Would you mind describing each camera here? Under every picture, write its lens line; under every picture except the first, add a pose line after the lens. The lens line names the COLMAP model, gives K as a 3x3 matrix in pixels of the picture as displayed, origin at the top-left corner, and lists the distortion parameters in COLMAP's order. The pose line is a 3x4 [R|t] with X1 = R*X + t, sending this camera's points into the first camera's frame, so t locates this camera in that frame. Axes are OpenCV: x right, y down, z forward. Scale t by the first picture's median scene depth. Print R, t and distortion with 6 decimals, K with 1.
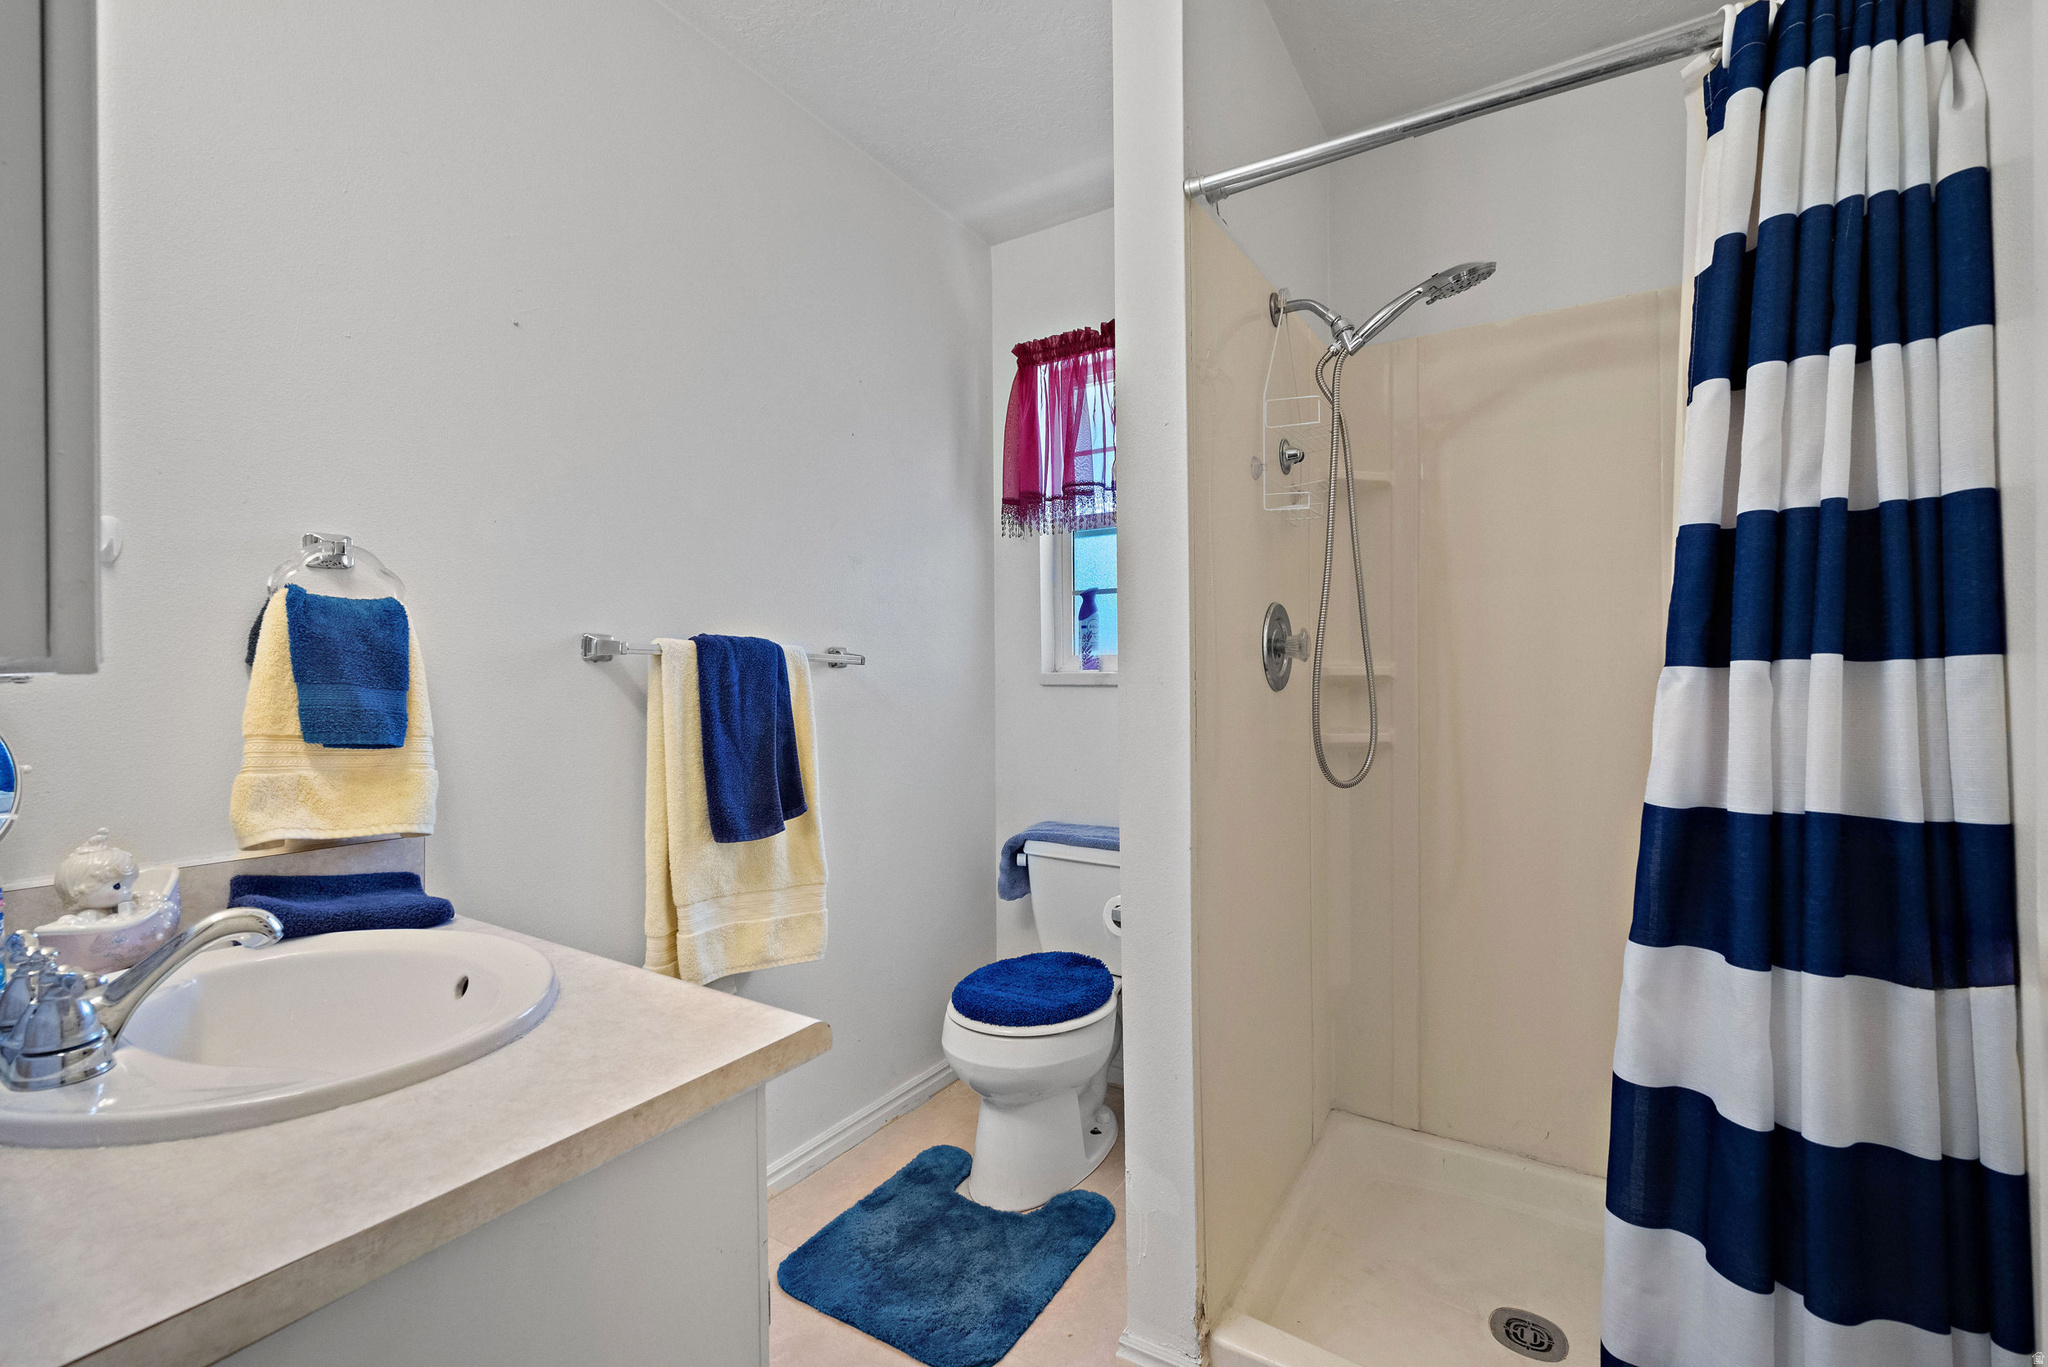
lens RADIAL K [[875.9, 0, 1024.0], [0, 875.9, 683.5], [0, 0, 1]] dist [-0.000502, -0.000084]
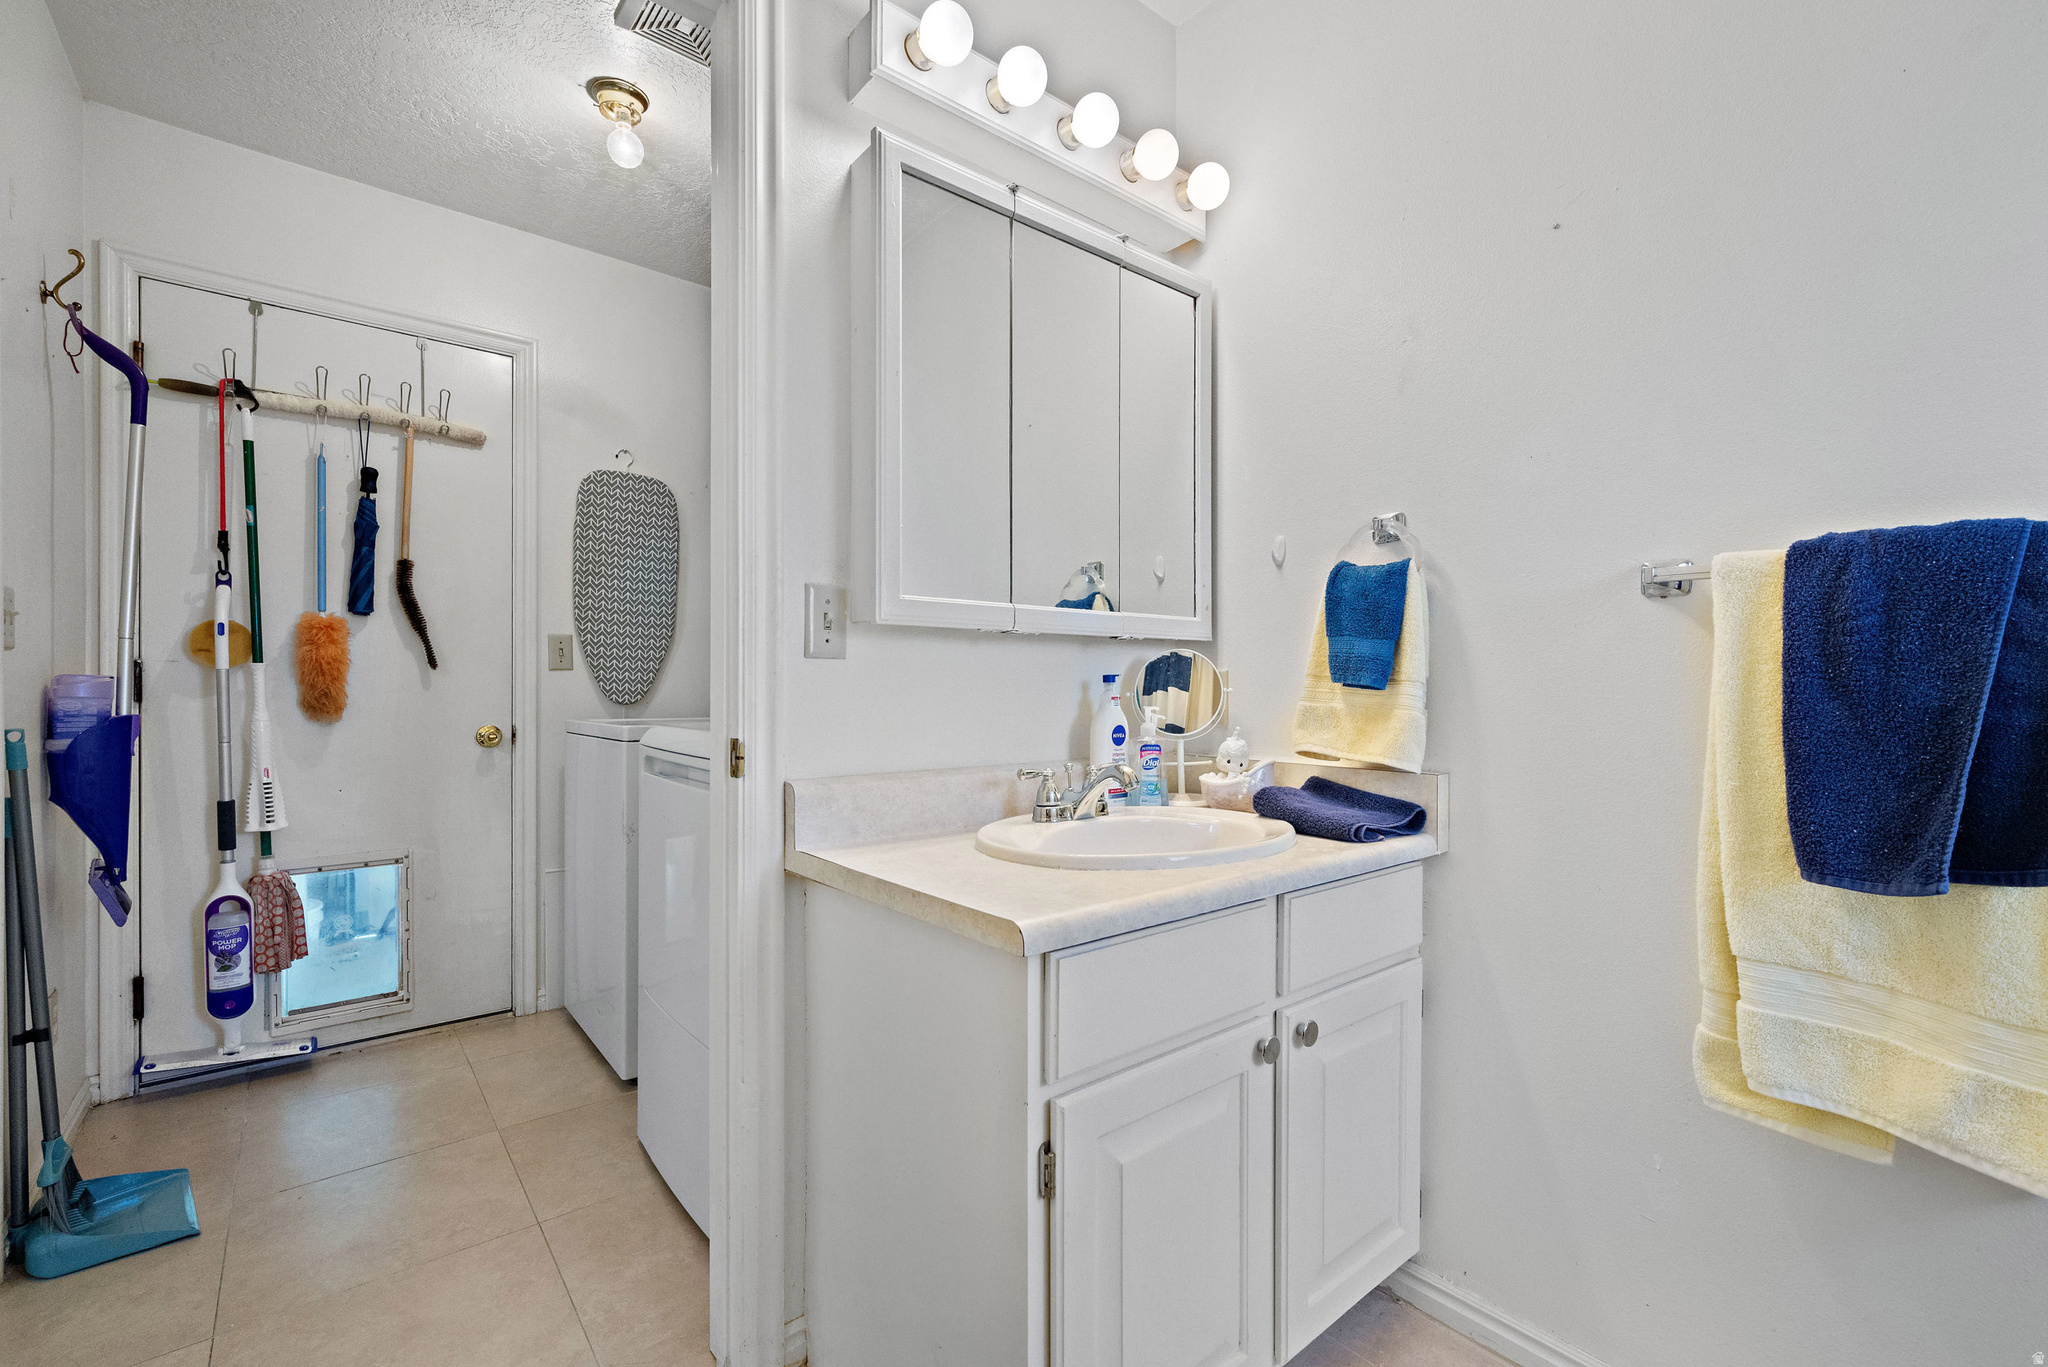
lens RADIAL K [[875.9, 0, 1024.0], [0, 875.9, 683.5], [0, 0, 1]] dist [-0.000502, -0.000084]
pose [[-0.299667, -0.000487, -0.954044, 0.543761], [-0.007082, 0.999973, 0.001714, 0.070840], [0.954017, 0.007270, -0.299663, 0.941427]]
